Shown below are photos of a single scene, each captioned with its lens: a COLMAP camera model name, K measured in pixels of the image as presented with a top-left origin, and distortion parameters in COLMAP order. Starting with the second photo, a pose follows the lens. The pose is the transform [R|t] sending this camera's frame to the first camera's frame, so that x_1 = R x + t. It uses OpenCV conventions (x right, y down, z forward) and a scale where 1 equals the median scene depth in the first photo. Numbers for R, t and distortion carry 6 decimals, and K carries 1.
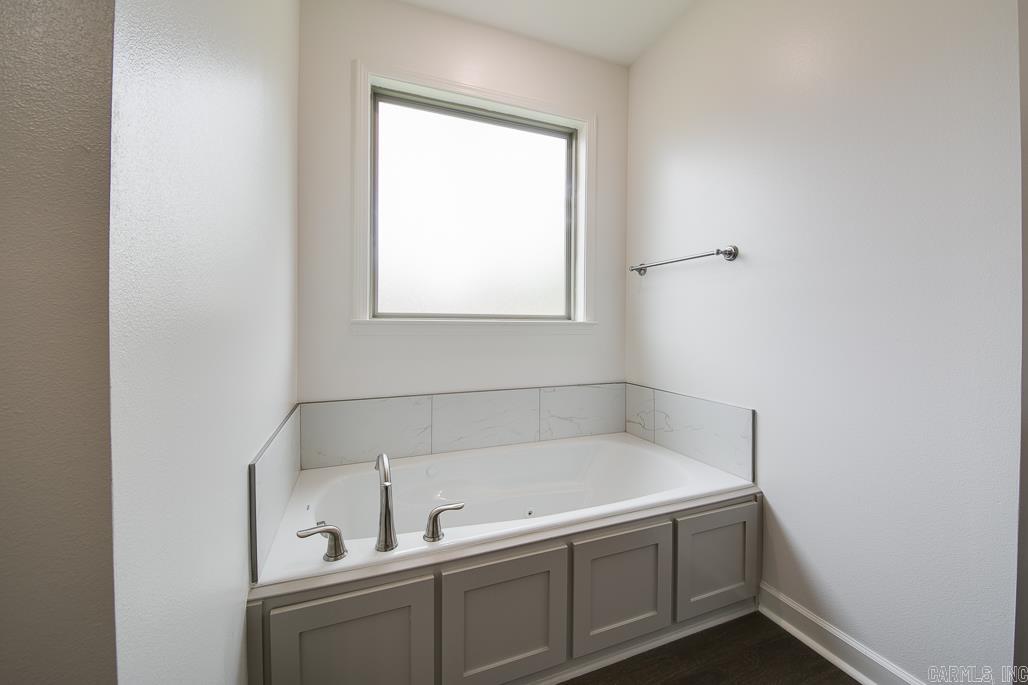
lens RADIAL K [[381.7, 0, 507.5], [0, 381.7, 325.2], [0, 0, 1]] dist [-0.009093, -0.000455]
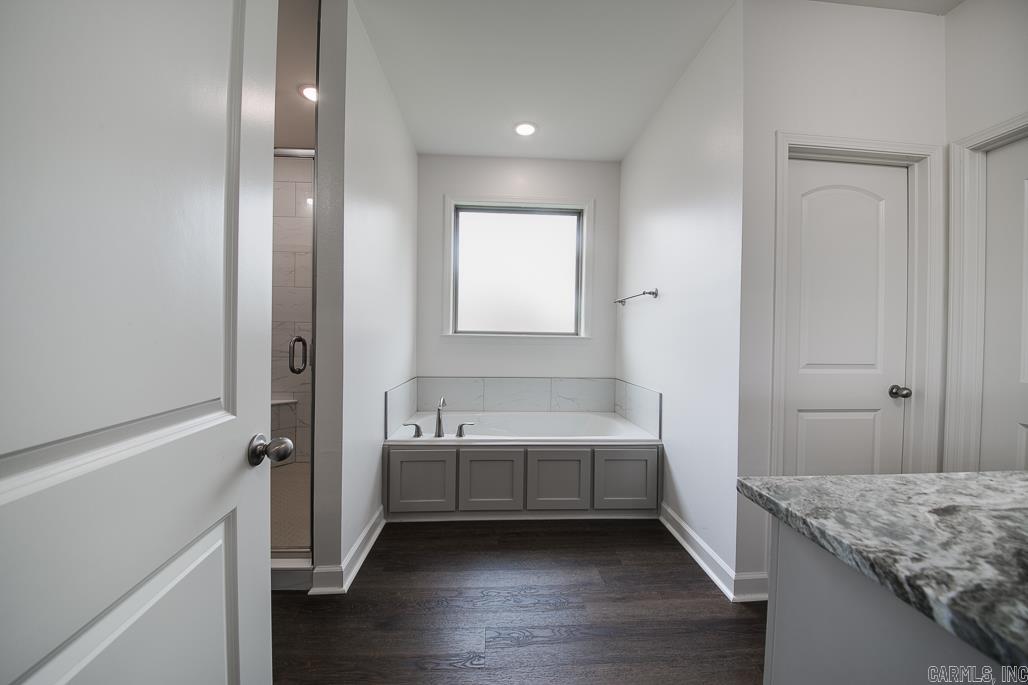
lens RADIAL K [[364.8, 0, 522.2], [0, 364.8, 339.2], [0, 0, 1]] dist [-0.010889, -0.003363]
pose [[0.948861, 0.011555, -0.315484, 0.537783], [-0.013458, 0.999902, -0.003855, 0.012423], [0.315408, 0.007904, 0.948923, -0.577620]]
